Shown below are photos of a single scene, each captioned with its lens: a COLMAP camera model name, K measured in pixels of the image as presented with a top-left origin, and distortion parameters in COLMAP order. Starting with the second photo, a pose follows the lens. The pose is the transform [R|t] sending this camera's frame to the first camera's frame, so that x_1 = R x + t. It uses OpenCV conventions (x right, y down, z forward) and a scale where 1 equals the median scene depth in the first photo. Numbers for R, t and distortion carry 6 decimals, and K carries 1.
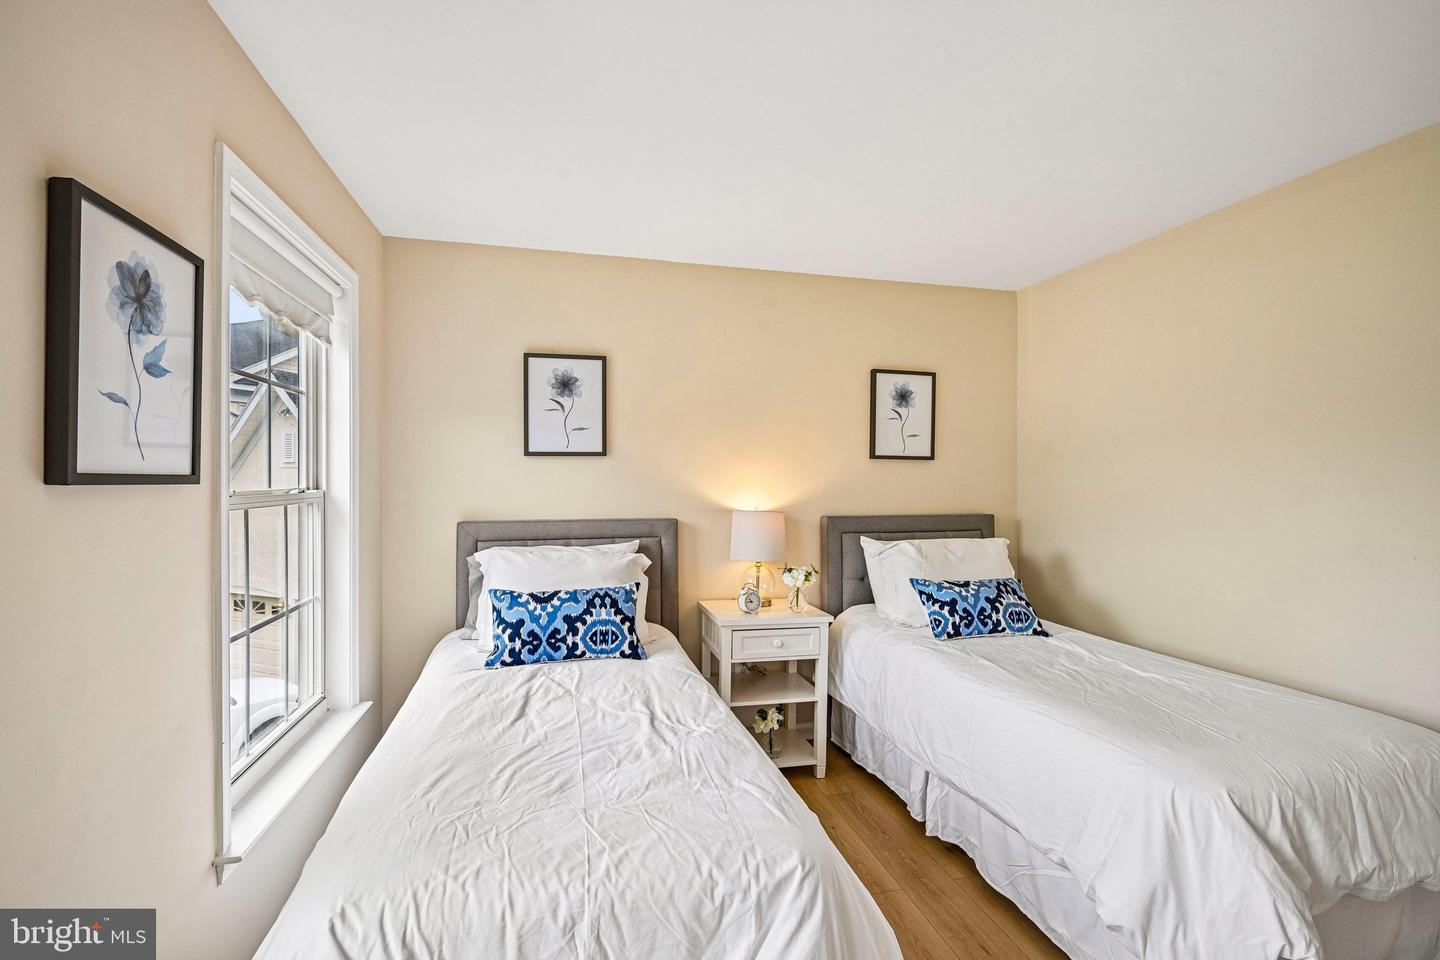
lens RADIAL K [[635.1, 0, 720.0], [0, 635.1, 480.0], [0, 0, 1]] dist [0.002437, -0.000241]
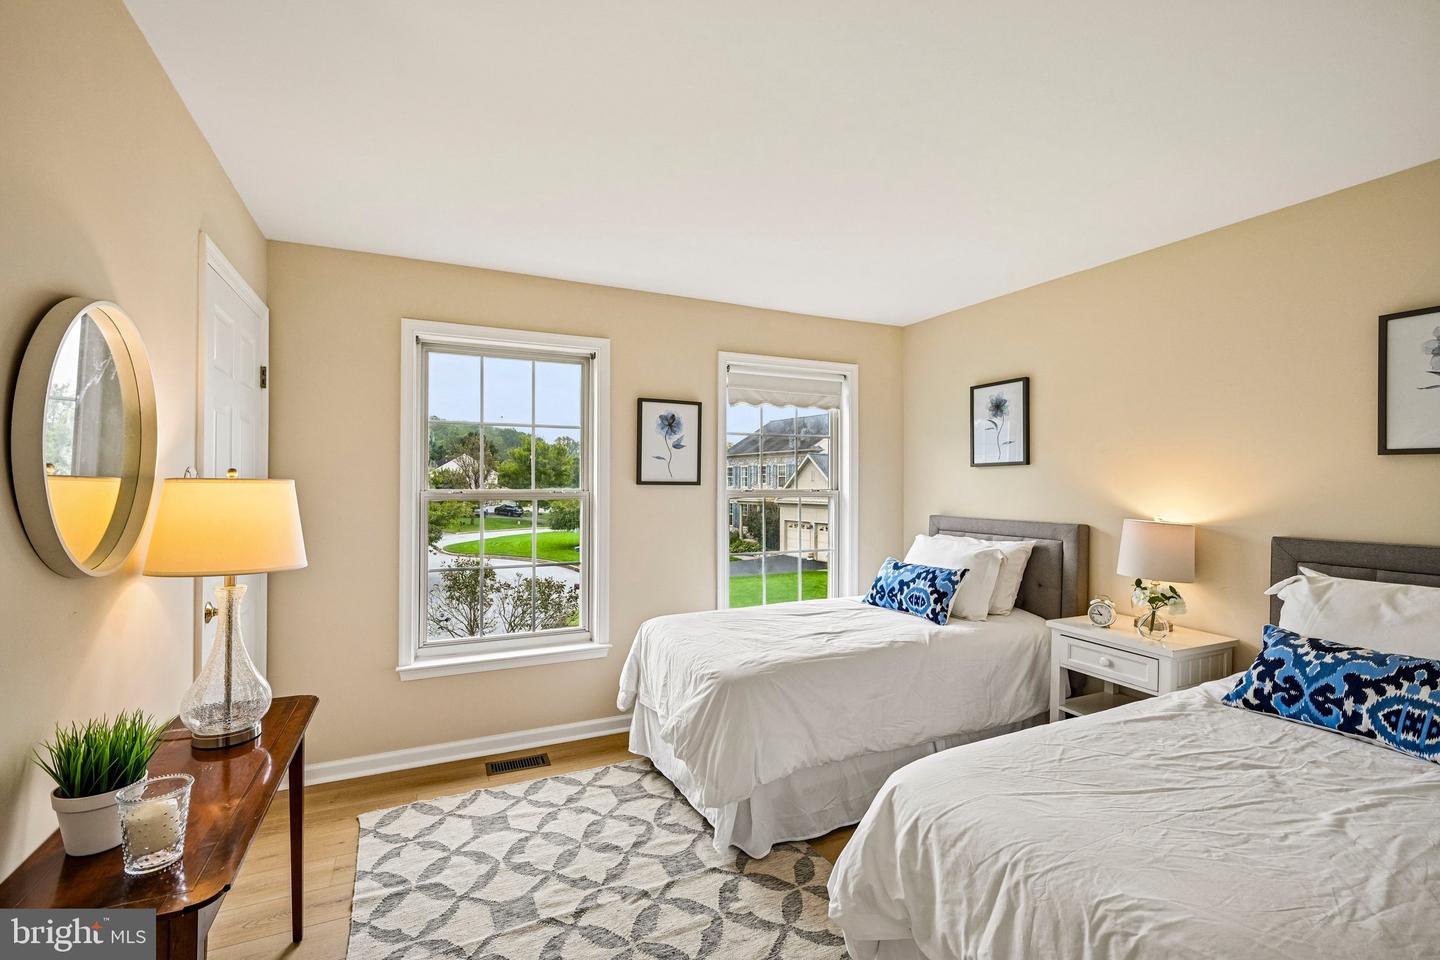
lens RADIAL K [[668.5, 0, 720.0], [0, 668.5, 480.0], [0, 0, 1]] dist [0.000628, 0.100377]
pose [[0.205617, -0.007965, -0.978600, 0.884691], [-0.007701, 0.999923, -0.009756, 0.004851], [0.978602, 0.009542, 0.205540, 0.223153]]
